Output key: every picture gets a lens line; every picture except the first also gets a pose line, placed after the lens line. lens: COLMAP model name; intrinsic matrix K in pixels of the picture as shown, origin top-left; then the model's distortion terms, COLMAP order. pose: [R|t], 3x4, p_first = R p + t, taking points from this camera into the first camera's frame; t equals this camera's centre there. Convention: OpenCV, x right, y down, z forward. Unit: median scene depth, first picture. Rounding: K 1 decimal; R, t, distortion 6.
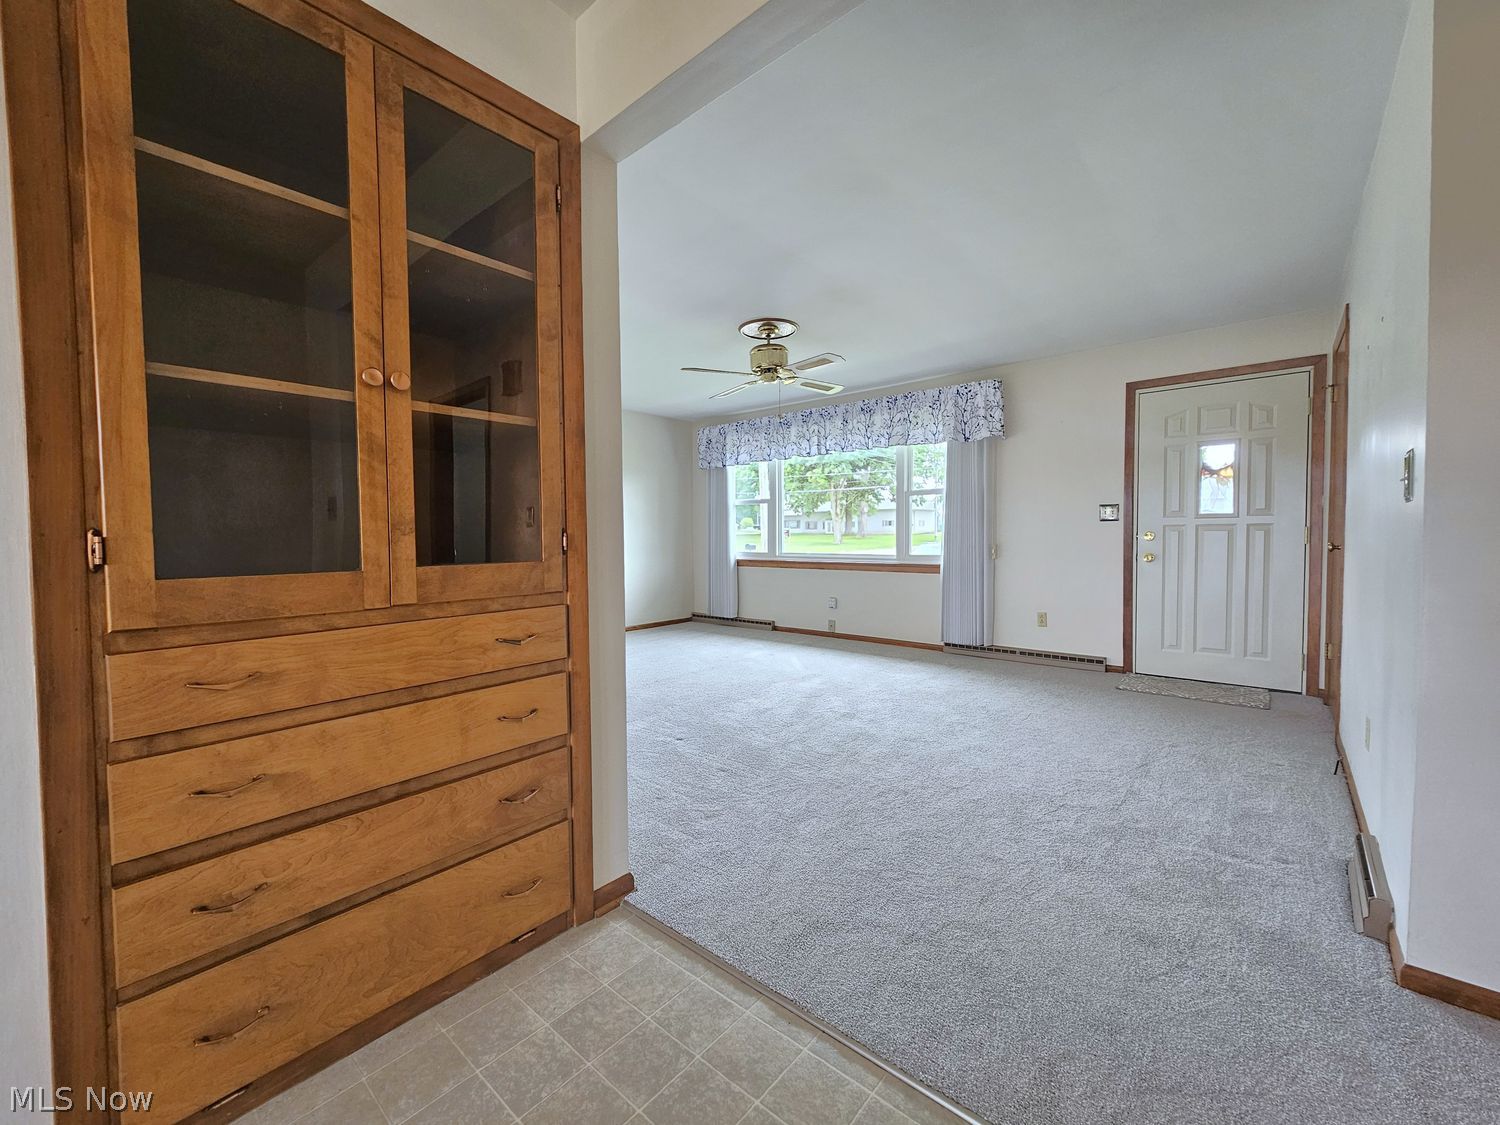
lens RADIAL K [[618.5, 0, 742.9], [0, 618.5, 556.7], [0, 0, 1]] dist [0.002428, -0.001089]
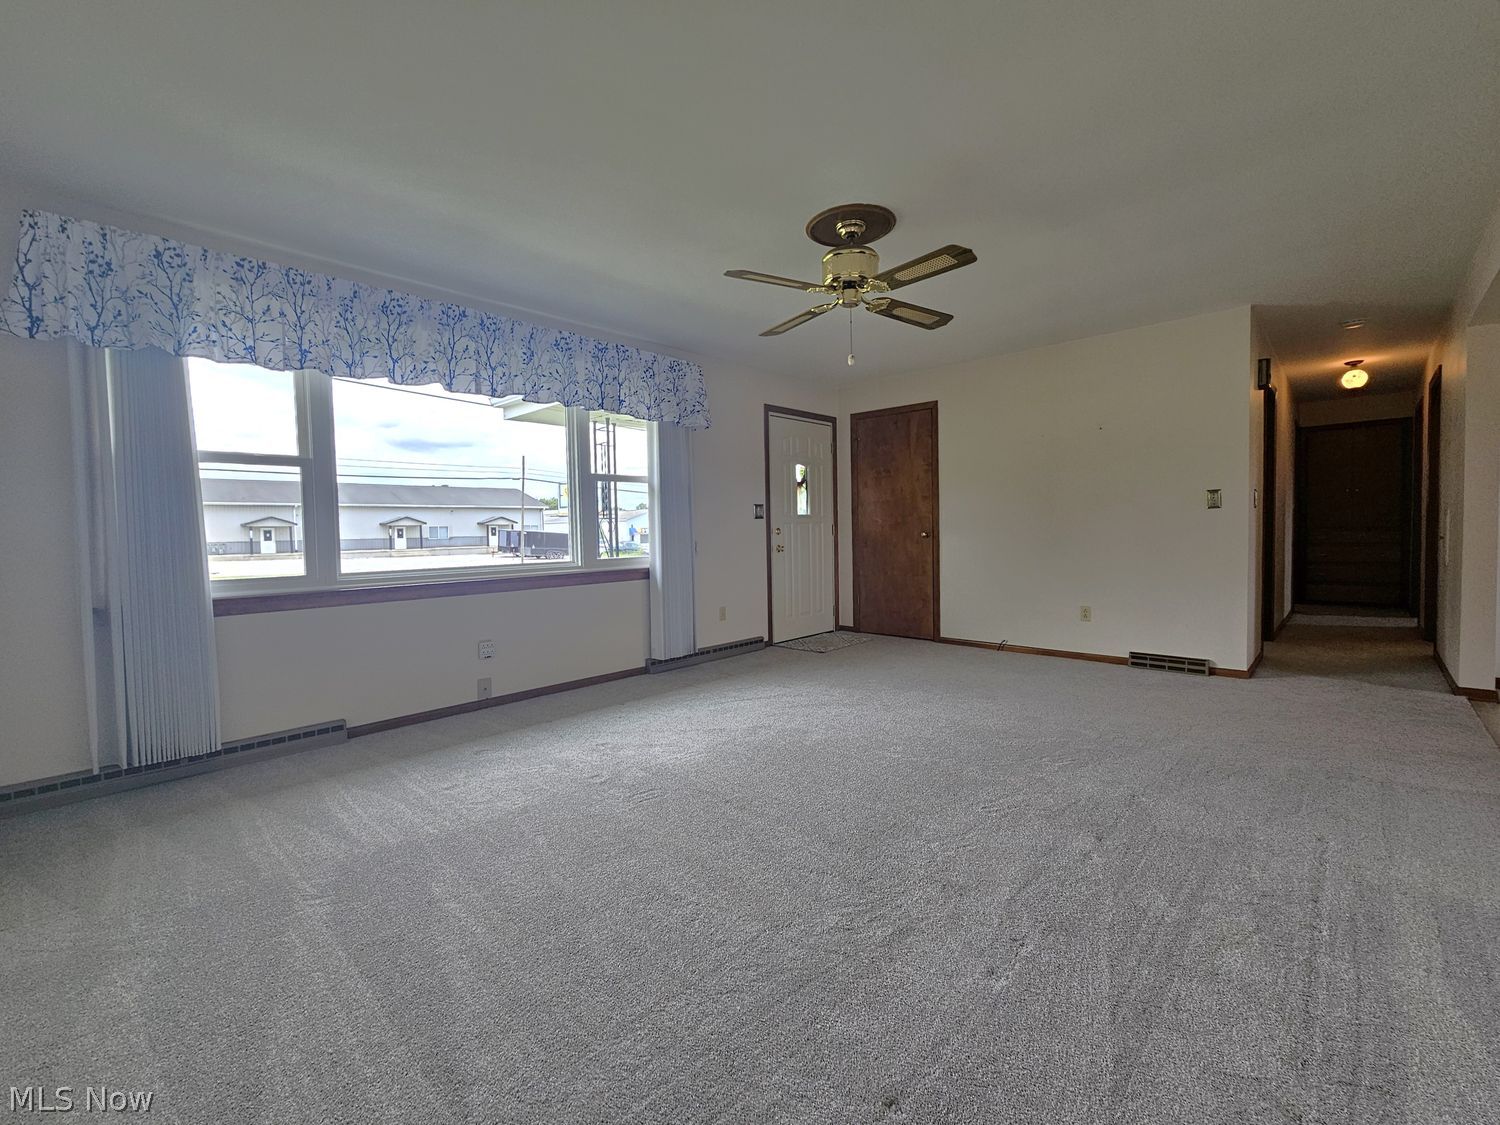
lens RADIAL K [[618.5, 0, 733.7], [0, 618.5, 559.2], [0, 0, 1]] dist [0.002428, -0.001089]
pose [[0.068238, -0.025425, 0.997345, -0.634383], [0.070411, 0.997305, 0.020607, -0.009461], [-0.995181, 0.068818, 0.069844, 1.066825]]
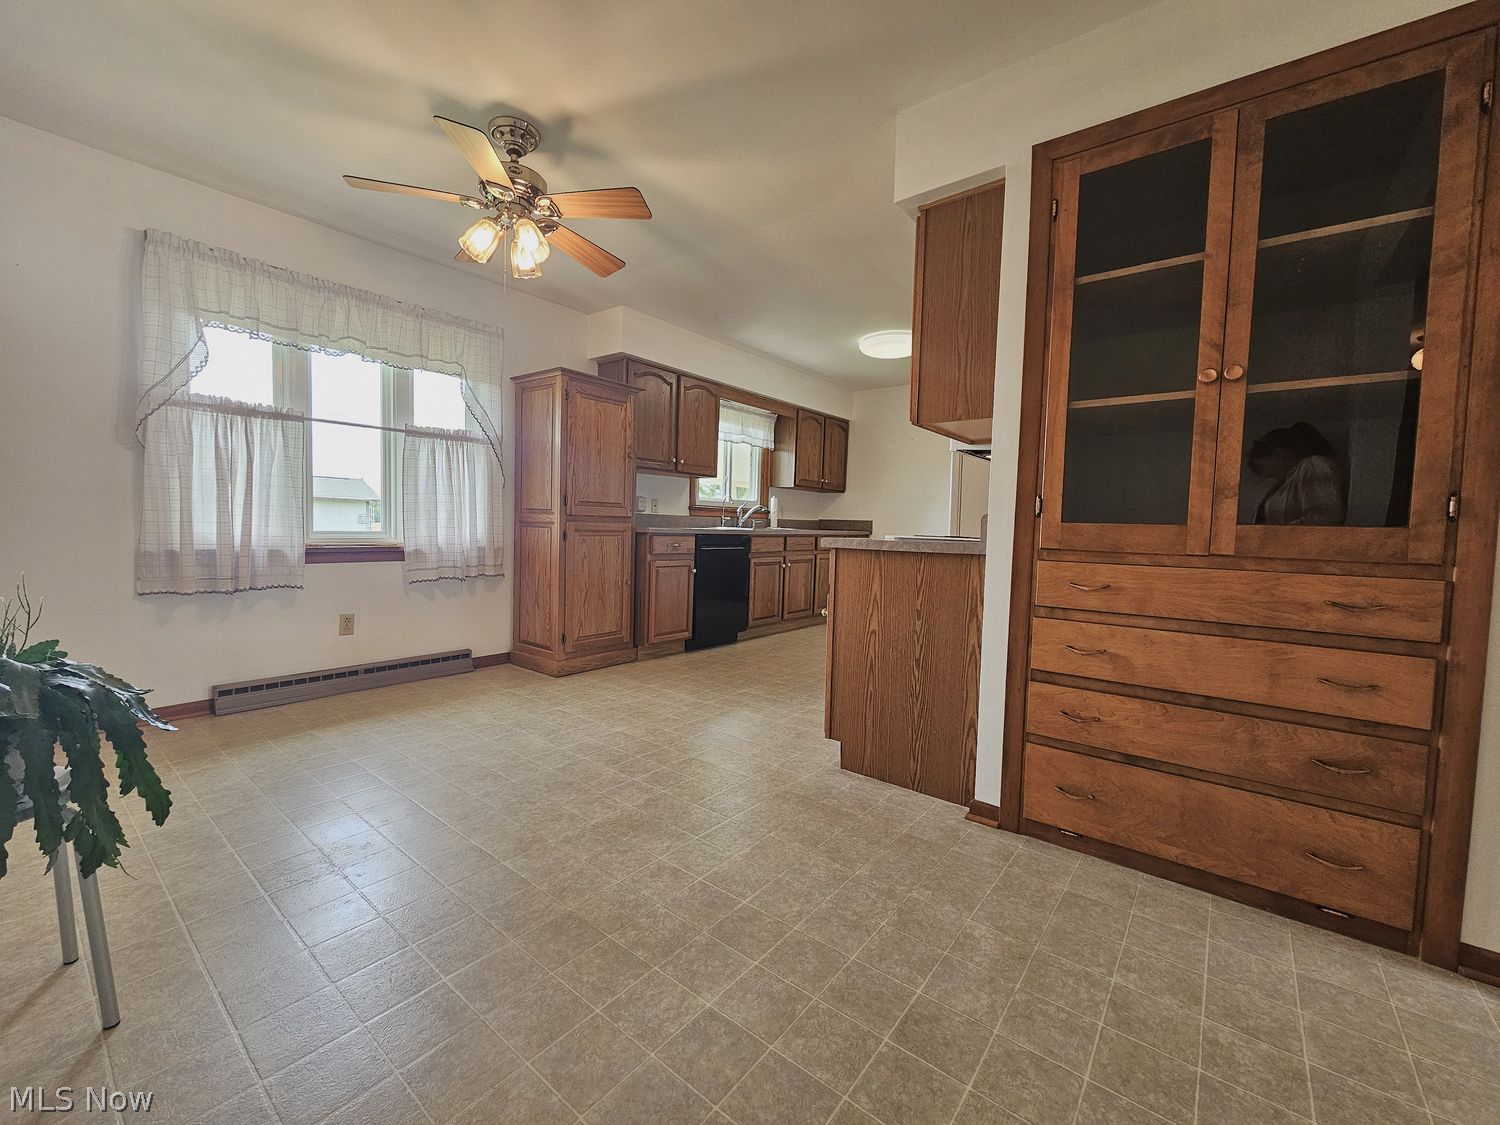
lens RADIAL K [[618.5, 0, 739.5], [0, 618.5, 555.0], [0, 0, 1]] dist [0.002428, -0.001089]
pose [[0.031924, 0.059611, -0.997711, 0.206512], [-0.065386, 0.996206, 0.057429, 0.022080], [0.997349, 0.063403, 0.035701, -0.000169]]
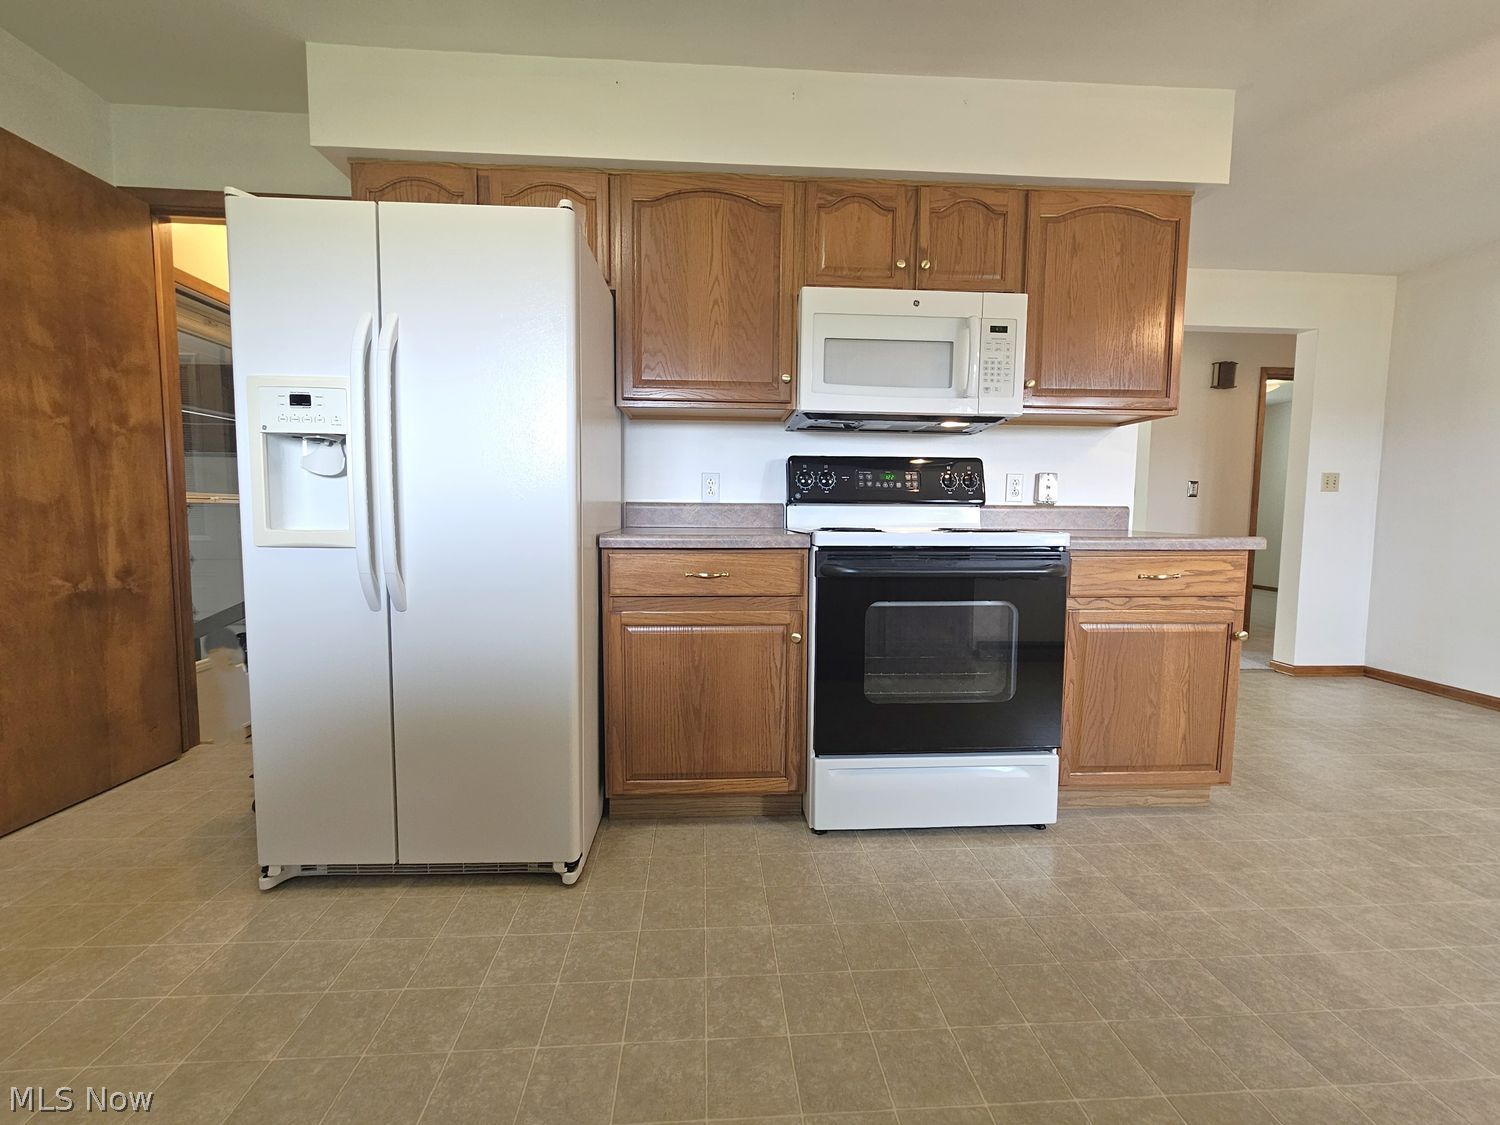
lens RADIAL K [[618.5, 0, 741.8], [0, 618.5, 557.0], [0, 0, 1]] dist [0.002428, -0.001089]
pose [[0.712371, -0.034988, 0.700930, -0.976045], [0.008081, 0.999099, 0.041659, 0.026715], [-0.701756, -0.024012, 0.712012, 0.043307]]
